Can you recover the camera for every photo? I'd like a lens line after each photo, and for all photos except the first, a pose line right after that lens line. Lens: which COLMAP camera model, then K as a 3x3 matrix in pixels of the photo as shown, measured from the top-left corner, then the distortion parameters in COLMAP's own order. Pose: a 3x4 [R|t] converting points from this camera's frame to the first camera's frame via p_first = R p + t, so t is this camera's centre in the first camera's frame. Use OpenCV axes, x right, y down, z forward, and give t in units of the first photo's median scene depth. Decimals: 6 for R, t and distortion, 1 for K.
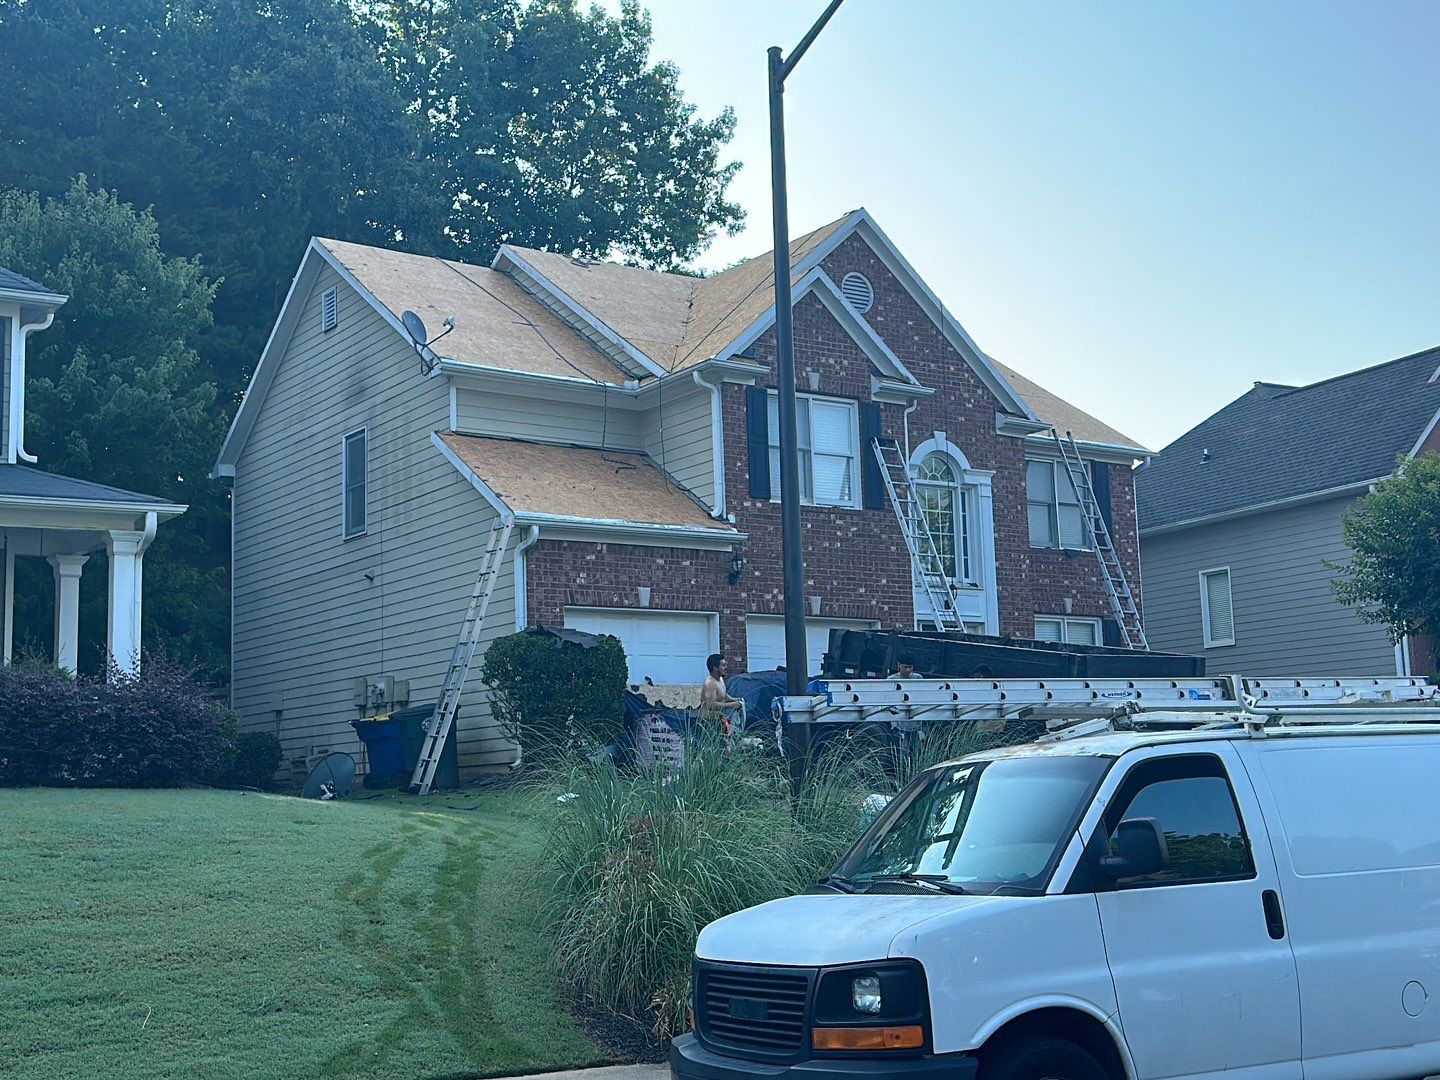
lens RADIAL K [[1775.3, 0, 720.0], [0, 1775.3, 540.0], [0, 0, 1]] dist [0.185383, -0.451774]
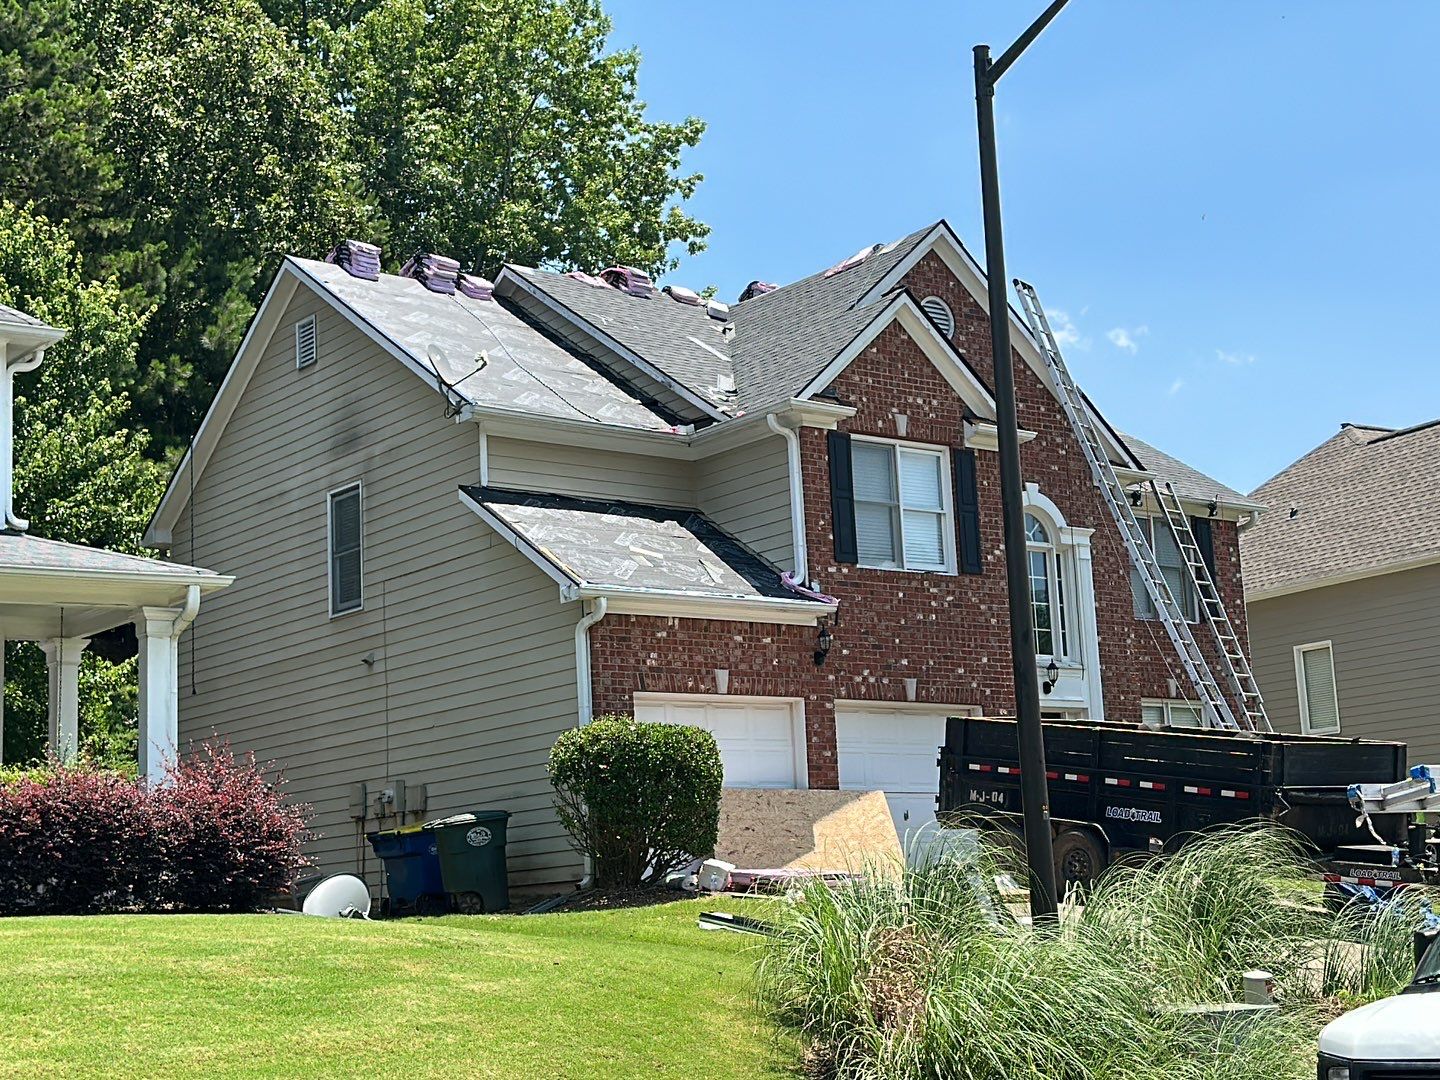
lens RADIAL K [[2173.8, 0, 720.0], [0, 2173.8, 540.0], [0, 0, 1]] dist [0.129540, -0.080410]
pose [[0.998324, -0.008098, 0.057294, -0.093096], [0.010140, 0.999321, -0.035433, 0.001685], [-0.056968, 0.035955, 0.997728, -0.028587]]
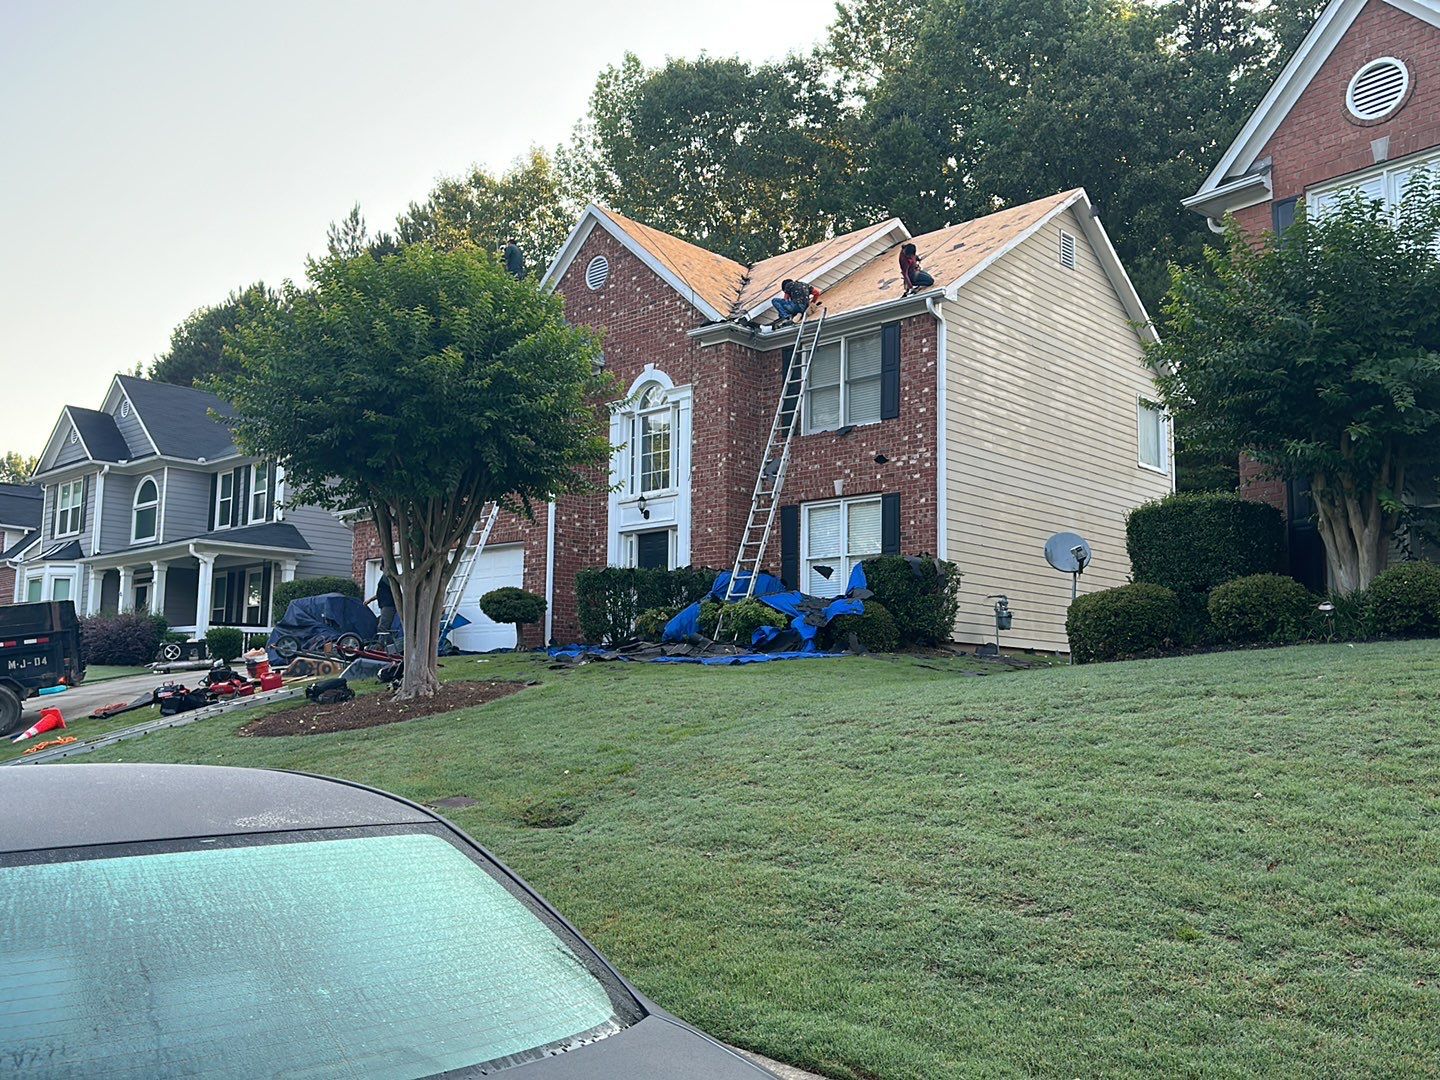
lens RADIAL K [[1269.8, 0, 720.0], [0, 1269.8, 540.0], [0, 0, 1]] dist [0.160814, -0.349305]
pose [[0.203652, -0.095823, -0.974343, 1.013648], [0.119676, 0.990172, -0.072366, 0.127809], [0.971701, -0.101868, 0.213119, 0.945343]]
